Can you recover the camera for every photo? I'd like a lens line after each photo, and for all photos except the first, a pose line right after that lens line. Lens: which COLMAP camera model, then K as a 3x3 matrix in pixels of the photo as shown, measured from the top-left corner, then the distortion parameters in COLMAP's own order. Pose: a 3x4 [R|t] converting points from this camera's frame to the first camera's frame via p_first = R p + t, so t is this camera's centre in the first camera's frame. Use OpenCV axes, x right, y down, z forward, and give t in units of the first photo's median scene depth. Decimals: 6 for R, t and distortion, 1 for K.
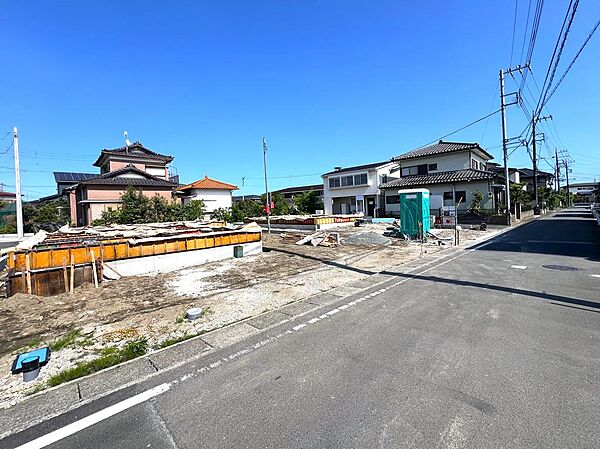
lens RADIAL K [[241.7, 0, 301.7], [0, 241.7, 223.9], [0, 0, 1]] dist [-0.001147, -0.000070]
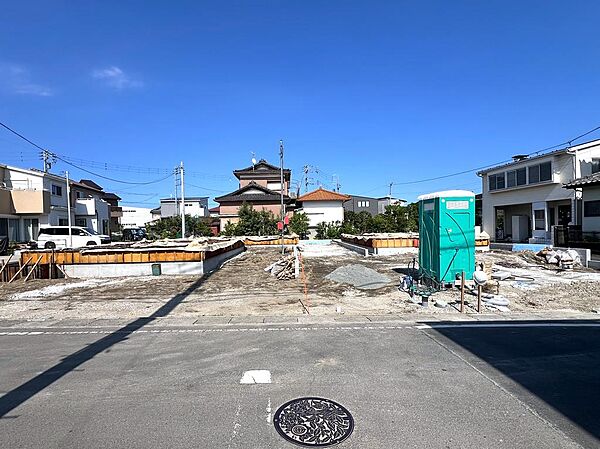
lens RADIAL K [[295.1, 0, 300.4], [0, 295.1, 227.0], [0, 0, 1]] dist [-0.002385, -0.000663]
pose [[0.756441, 0.019287, -0.653777, 0.307797], [-0.047303, 0.998561, -0.025274, -0.017948], [0.652349, 0.050044, 0.756265, 0.144706]]
